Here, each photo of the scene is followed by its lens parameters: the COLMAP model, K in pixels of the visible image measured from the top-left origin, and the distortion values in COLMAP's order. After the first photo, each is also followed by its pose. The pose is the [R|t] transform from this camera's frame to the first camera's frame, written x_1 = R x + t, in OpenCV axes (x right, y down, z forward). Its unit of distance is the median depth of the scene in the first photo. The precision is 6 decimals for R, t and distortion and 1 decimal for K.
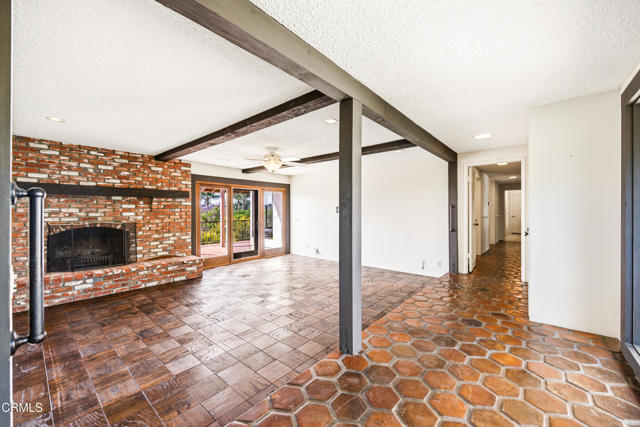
lens RADIAL K [[257.4, 0, 314.3], [0, 257.4, 209.3], [0, 0, 1]] dist [-0.004428, -0.000140]
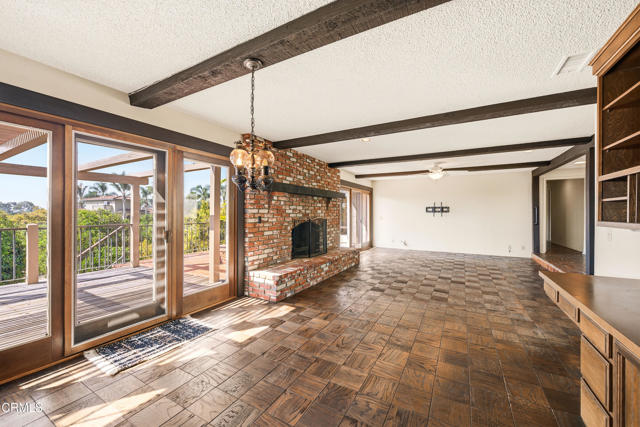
lens RADIAL K [[257.4, 0, 321.2], [0, 257.4, 209.6], [0, 0, 1]] dist [-0.004428, -0.000140]
pose [[0.979713, 0.005829, 0.200323, -0.995762], [-0.004625, 0.999968, -0.006476, 0.017914], [-0.200354, 0.005418, 0.979709, -0.188274]]
